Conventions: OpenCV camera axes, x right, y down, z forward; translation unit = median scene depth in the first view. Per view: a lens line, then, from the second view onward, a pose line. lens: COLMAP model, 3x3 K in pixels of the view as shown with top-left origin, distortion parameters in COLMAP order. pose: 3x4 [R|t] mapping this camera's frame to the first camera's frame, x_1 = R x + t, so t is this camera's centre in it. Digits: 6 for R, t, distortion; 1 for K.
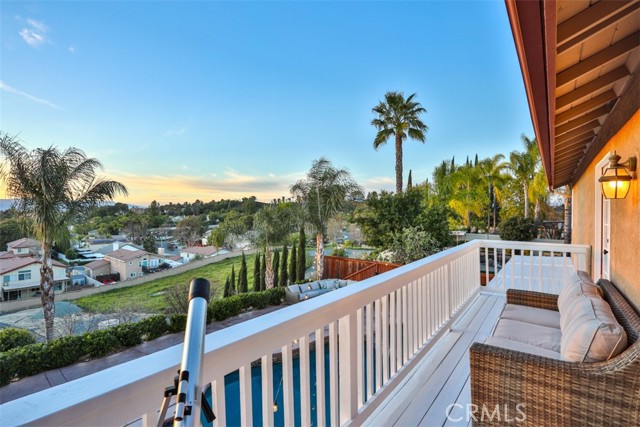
lens RADIAL K [[330.4, 0, 315.1], [0, 330.4, 213.4], [0, 0, 1]] dist [-0.080086, 0.040786]
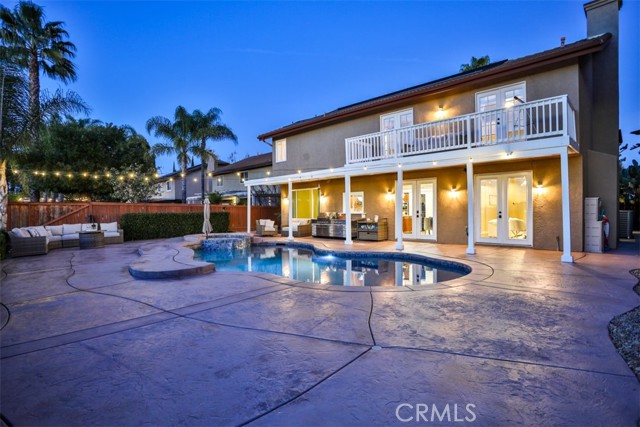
lens RADIAL K [[330.4, 0, 315.1], [0, 330.4, 213.4], [0, 0, 1]] dist [-0.080086, 0.040786]
pose [[0.148806, -0.013901, 0.988769, -0.349187], [0.026254, 0.999604, 0.010103, 0.114145], [-0.988518, 0.024456, 0.149112, 0.182920]]
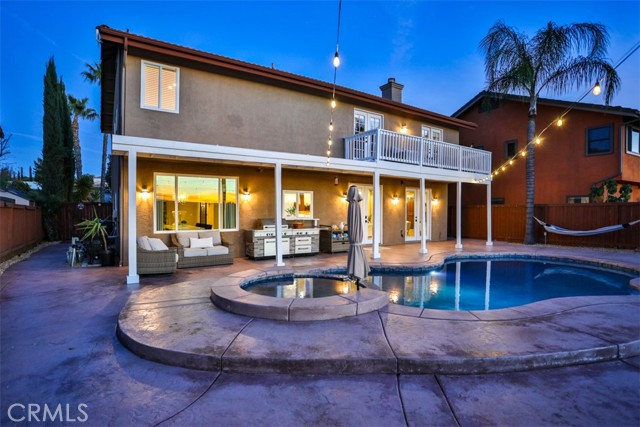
lens RADIAL K [[330.4, 0, 315.1], [0, 330.4, 213.4], [0, 0, 1]] dist [-0.080086, 0.040786]
pose [[-0.937458, -0.014247, 0.347807, 0.033864], [-0.007066, 0.999735, 0.021905, 0.105147], [-0.348027, 0.018077, -0.937310, 0.566876]]
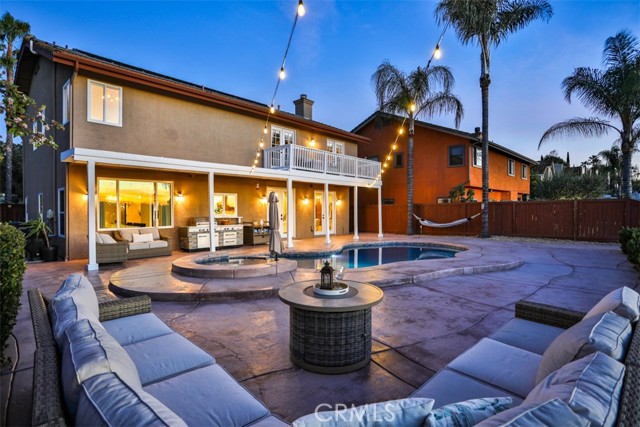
lens RADIAL K [[334.8, 0, 311.7], [0, 334.8, 212.1], [0, 0, 1]] dist [-0.059954, 0.030178]
pose [[-0.993702, -0.002310, 0.112035, 0.015313], [-0.000725, 0.999899, 0.014187, 0.106596], [-0.112056, 0.014017, -0.993603, 0.657500]]
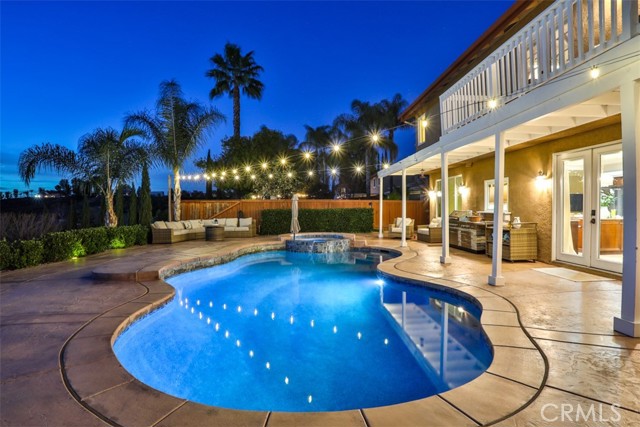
lens RADIAL K [[330.4, 0, 315.1], [0, 330.4, 213.4], [0, 0, 1]] dist [-0.080086, 0.040786]
pose [[0.779783, -0.024016, 0.625589, -0.160099], [0.022914, 0.999689, 0.009816, 0.114493], [-0.625630, 0.006680, 0.780091, 0.059783]]
